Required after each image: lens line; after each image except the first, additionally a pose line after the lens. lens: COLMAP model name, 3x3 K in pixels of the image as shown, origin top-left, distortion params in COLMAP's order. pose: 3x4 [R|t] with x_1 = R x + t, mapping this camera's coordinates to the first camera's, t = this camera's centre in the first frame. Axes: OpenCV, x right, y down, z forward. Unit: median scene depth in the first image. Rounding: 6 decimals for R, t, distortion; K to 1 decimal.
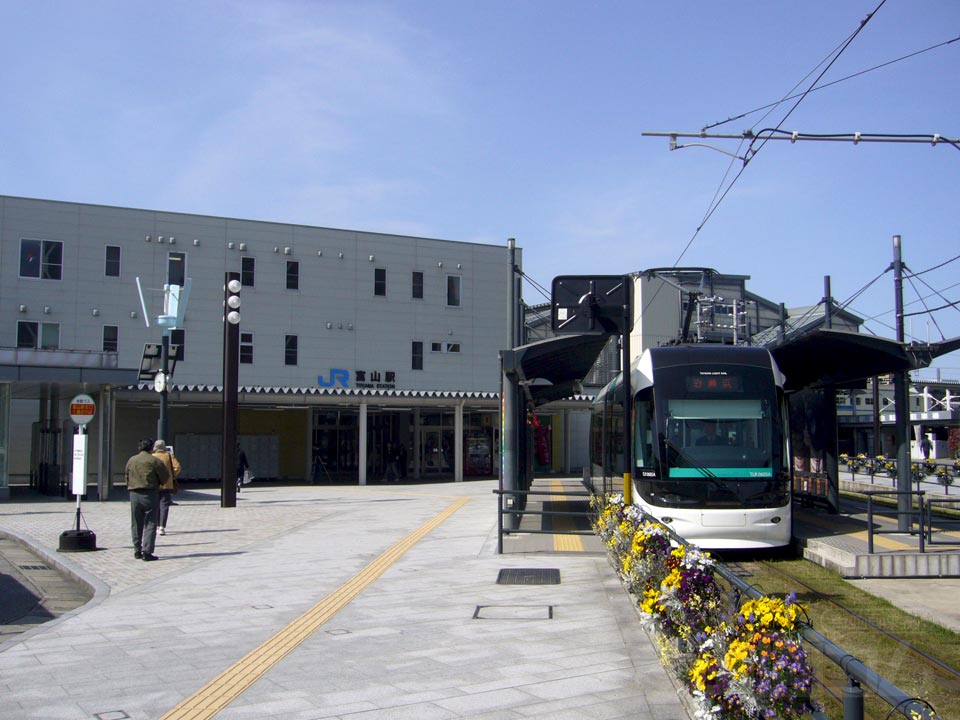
lens RADIAL K [[998.4, 0, 484.5], [0, 998.4, 363.1], [0, 0, 1]] dist [-0.065120, 0.000000]
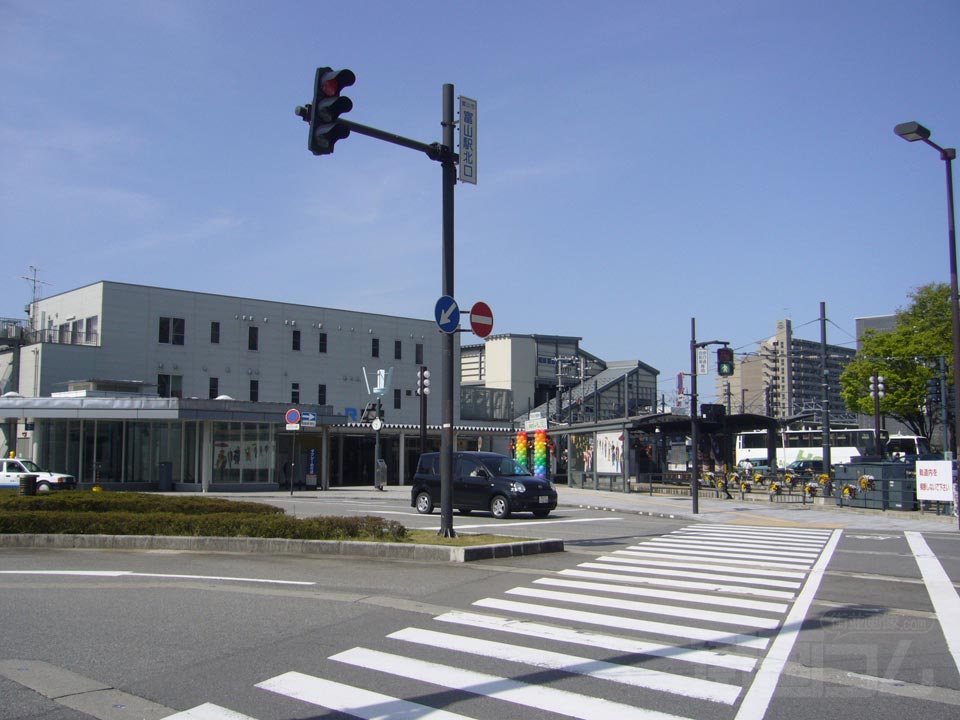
lens RADIAL K [[998.4, 0, 476.5], [0, 998.4, 359.6], [0, 0, 1]] dist [-0.065120, 0.000000]
pose [[0.968294, 0.025912, 0.248466, -0.349386], [-0.020063, 0.999459, -0.026046, -0.032060], [-0.249006, 0.020236, 0.968290, -0.471305]]
